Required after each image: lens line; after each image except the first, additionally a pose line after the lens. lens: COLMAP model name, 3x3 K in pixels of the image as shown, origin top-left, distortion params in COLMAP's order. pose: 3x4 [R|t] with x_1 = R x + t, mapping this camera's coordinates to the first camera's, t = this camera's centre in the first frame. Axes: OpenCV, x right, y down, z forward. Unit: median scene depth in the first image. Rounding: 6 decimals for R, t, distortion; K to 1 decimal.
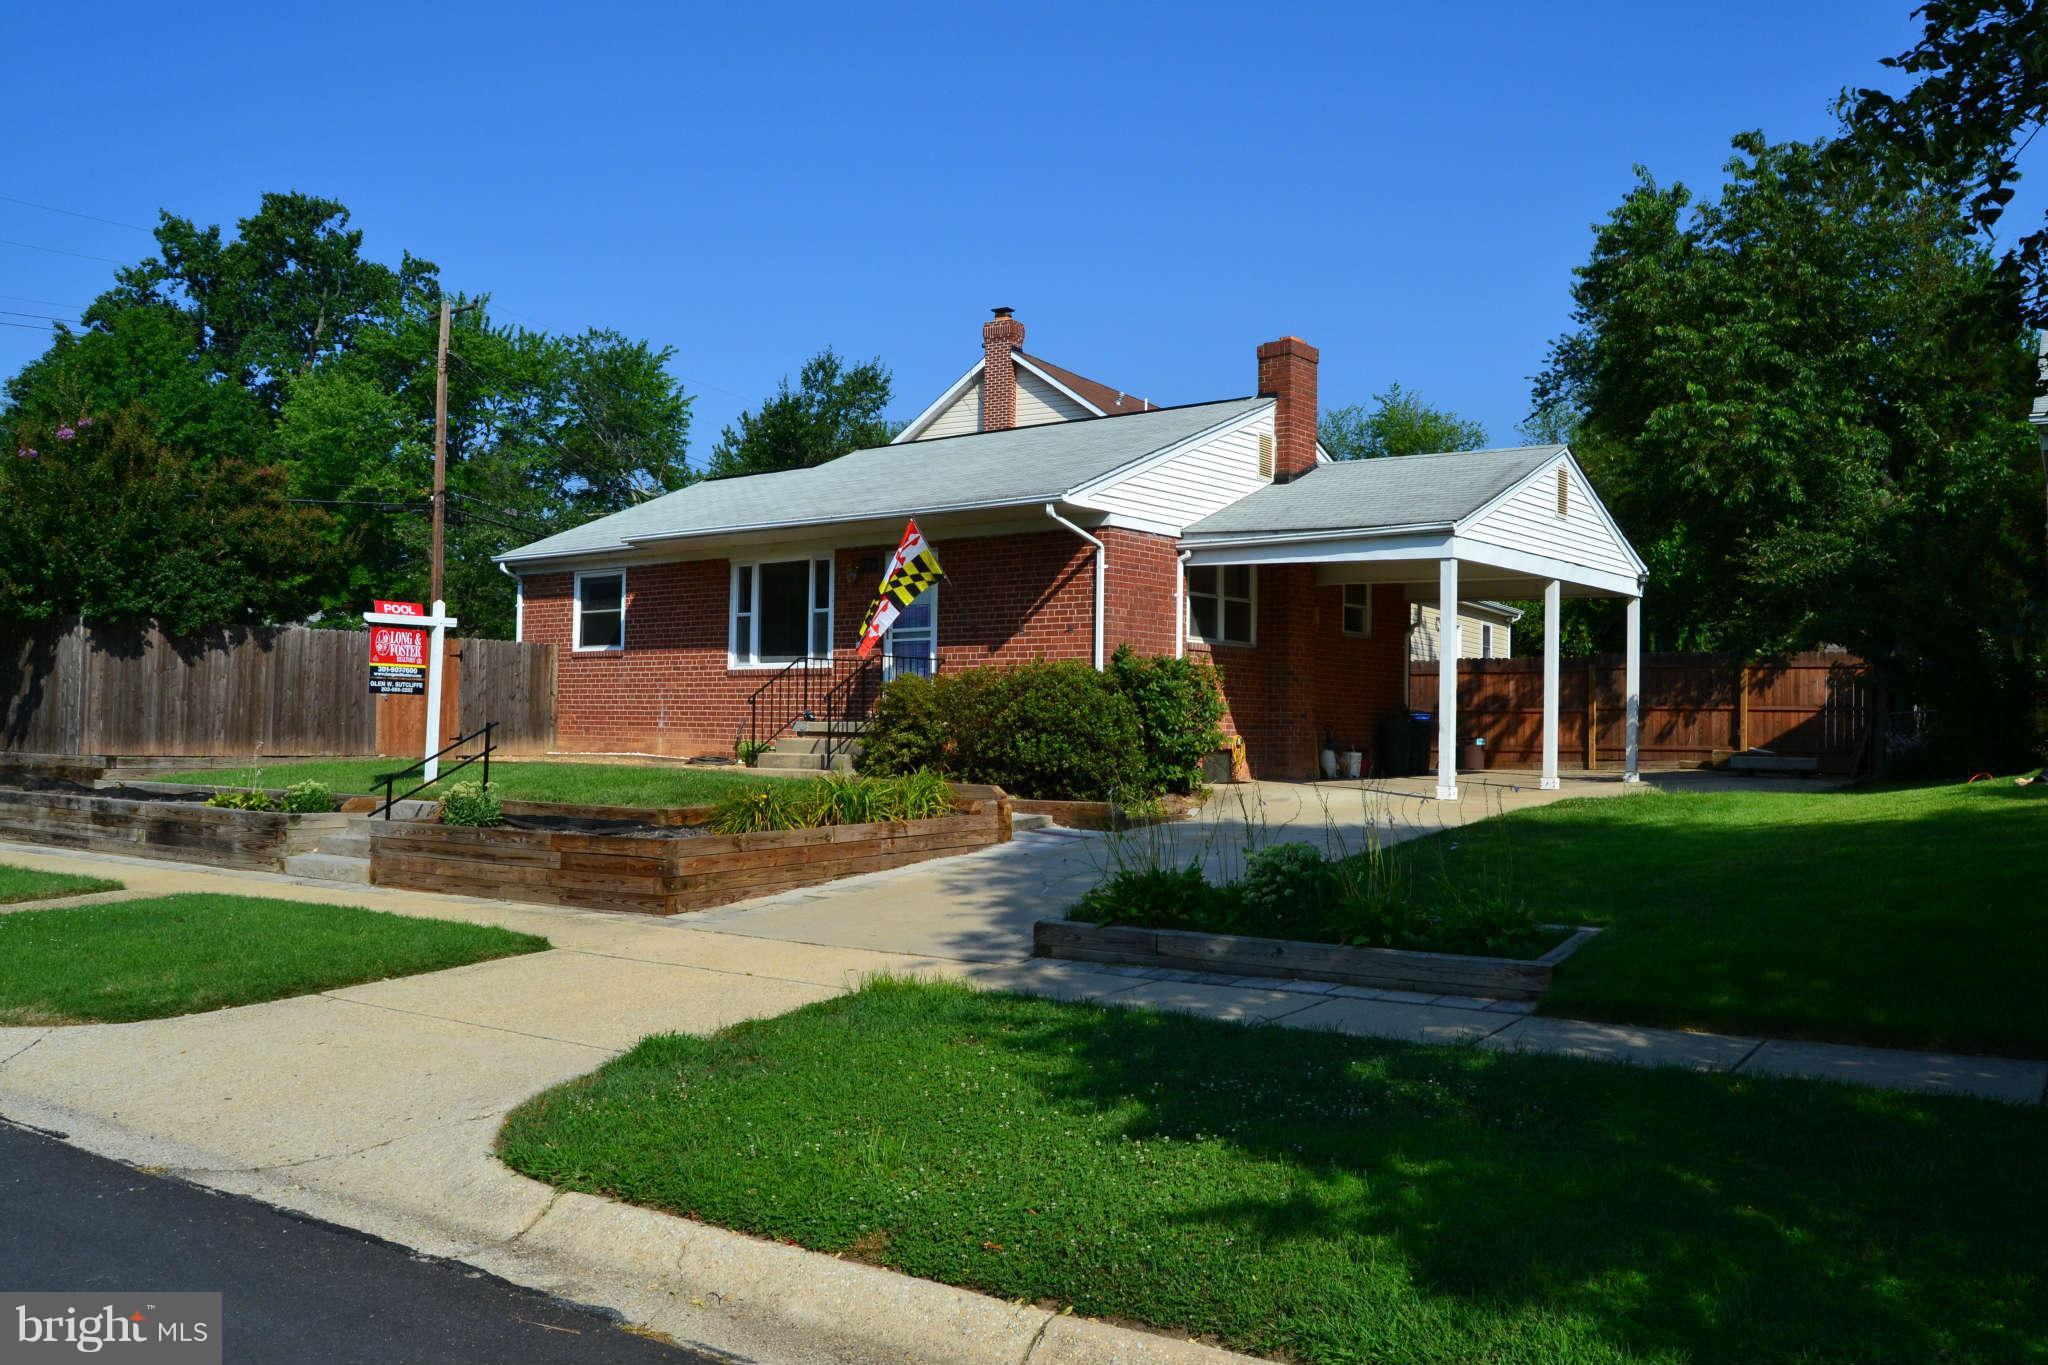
lens RADIAL K [[1628.8, 0, 1028.0], [0, 1628.8, 696.1], [0, 0, 1]] dist [-0.095144, 0.033647]
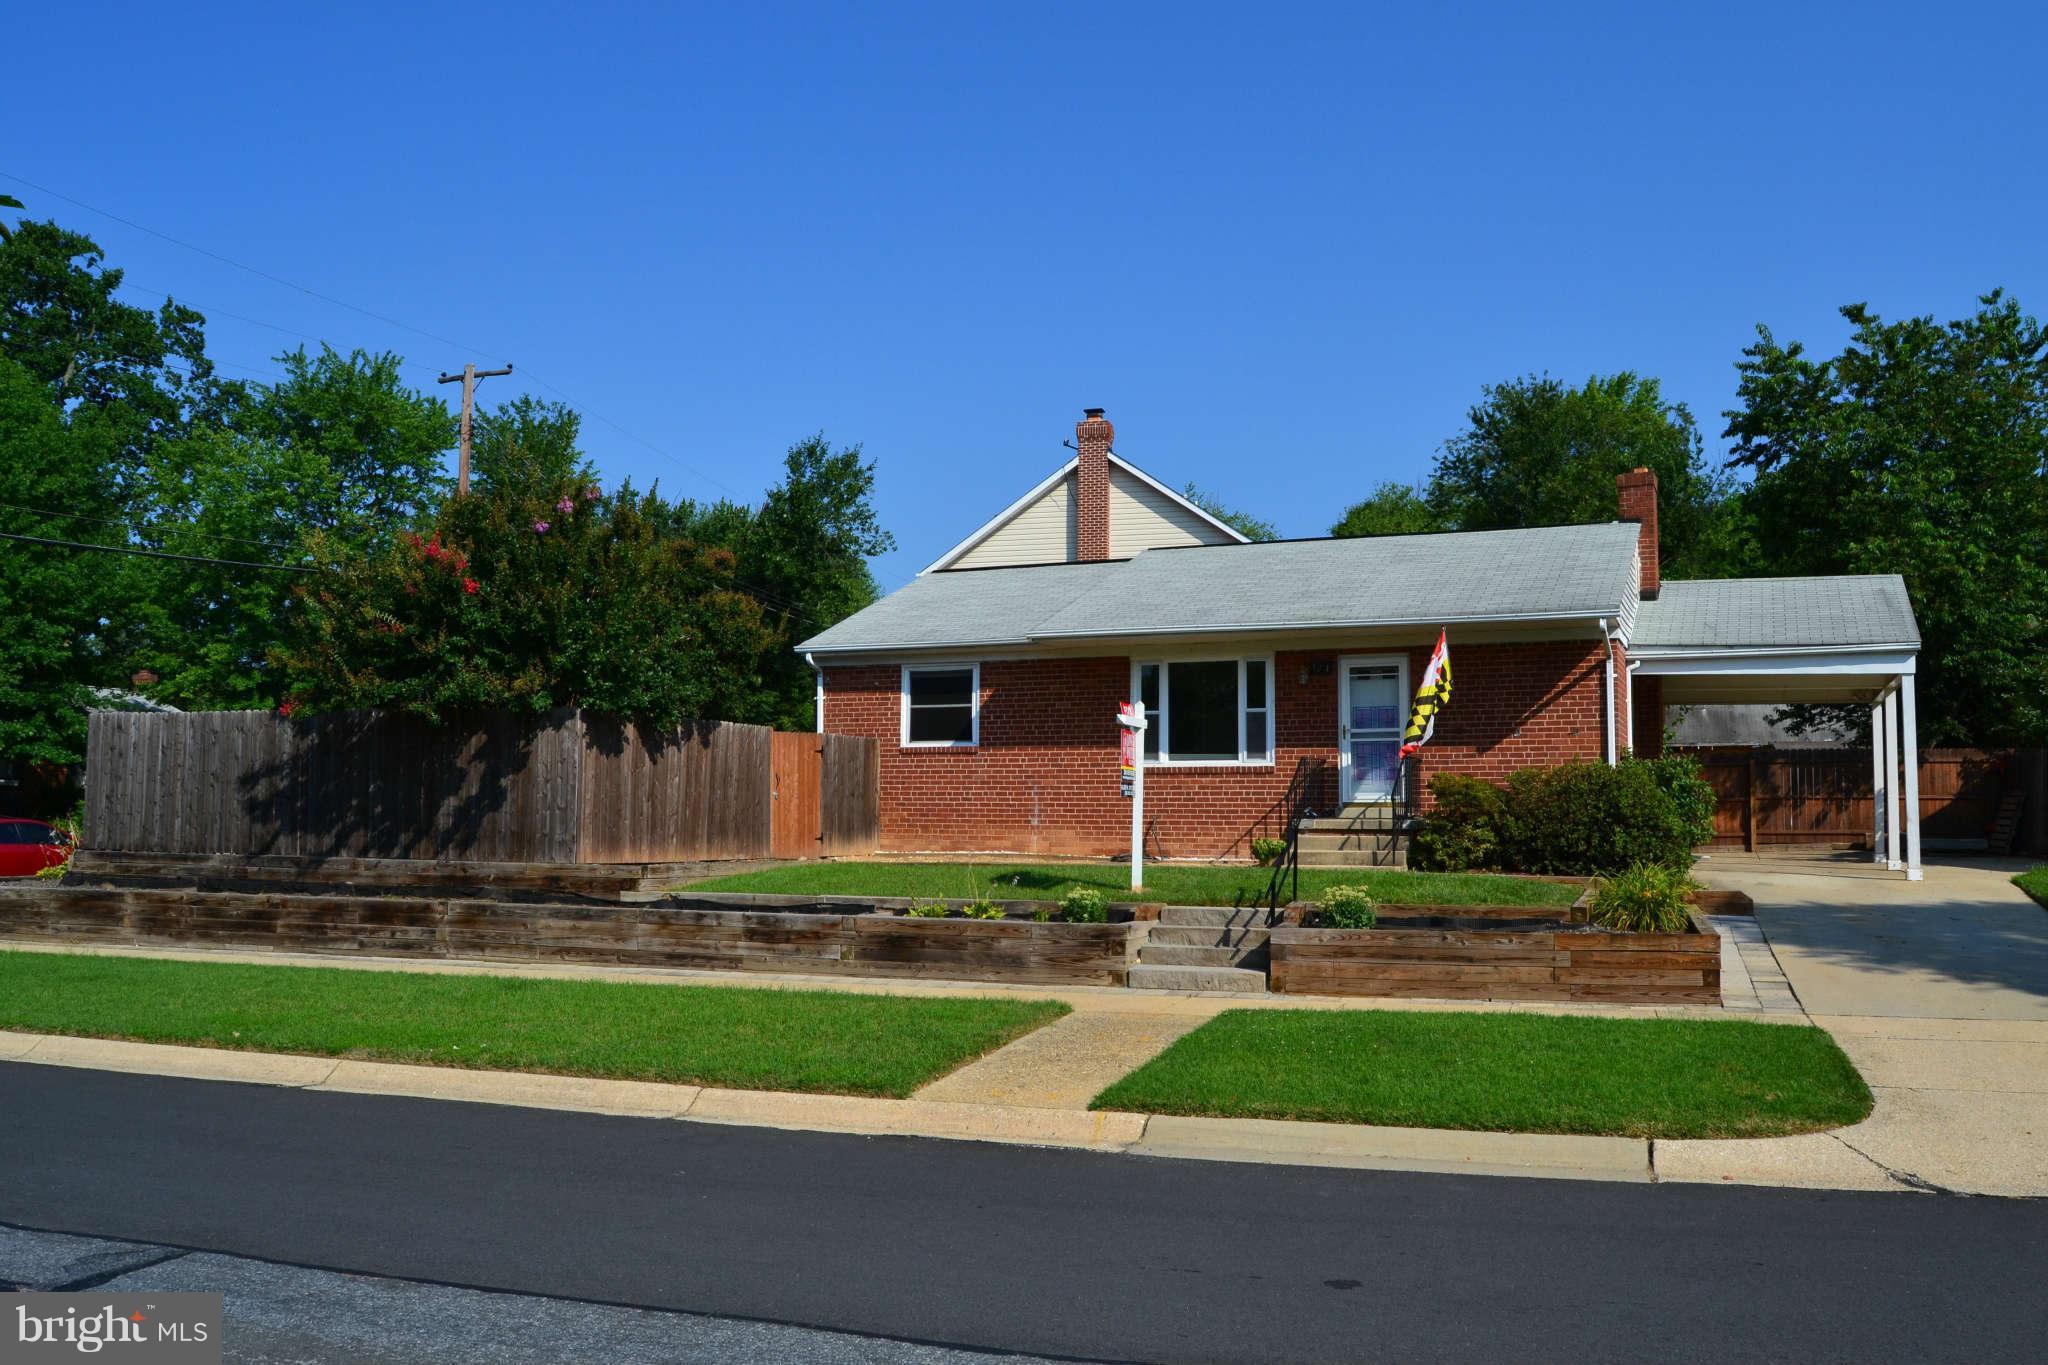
lens RADIAL K [[1628.8, 0, 1028.0], [0, 1628.8, 696.1], [0, 0, 1]] dist [-0.095144, 0.033647]
pose [[0.967843, 0.010961, 0.251316, -0.529027], [0.001957, 0.998692, -0.051095, -0.009342], [-0.251548, 0.049944, 0.966555, 0.041706]]
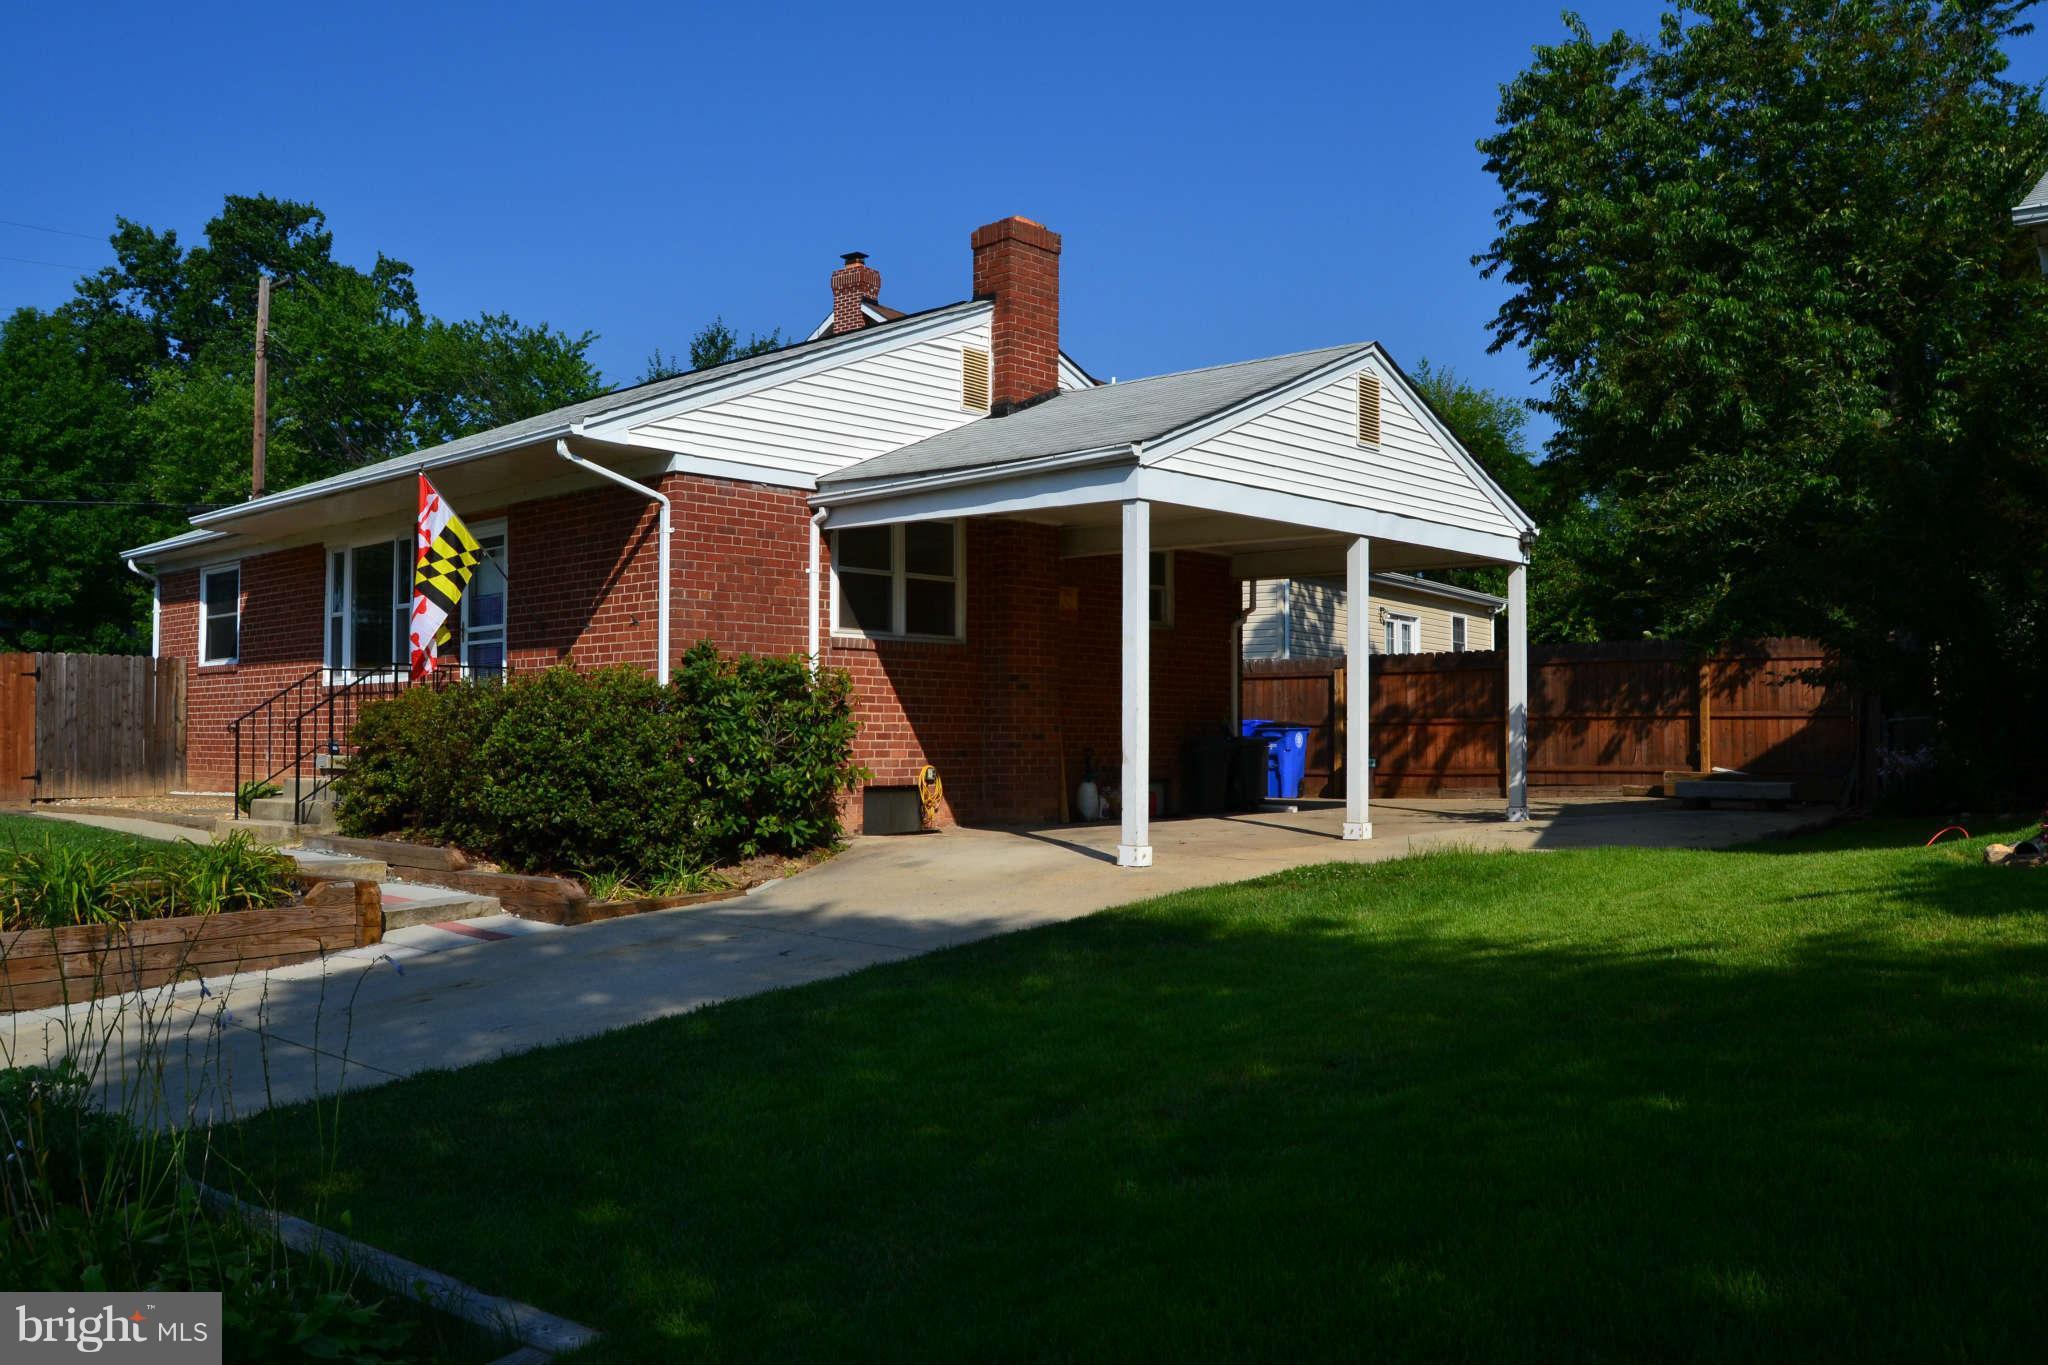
lens RADIAL K [[1628.8, 0, 1028.0], [0, 1628.8, 696.1], [0, 0, 1]] dist [-0.095144, 0.033647]
pose [[0.997772, -0.016390, -0.064672, 0.211992], [0.015974, 0.999848, -0.006938, -0.000979], [0.064776, 0.005889, 0.997882, 0.274835]]
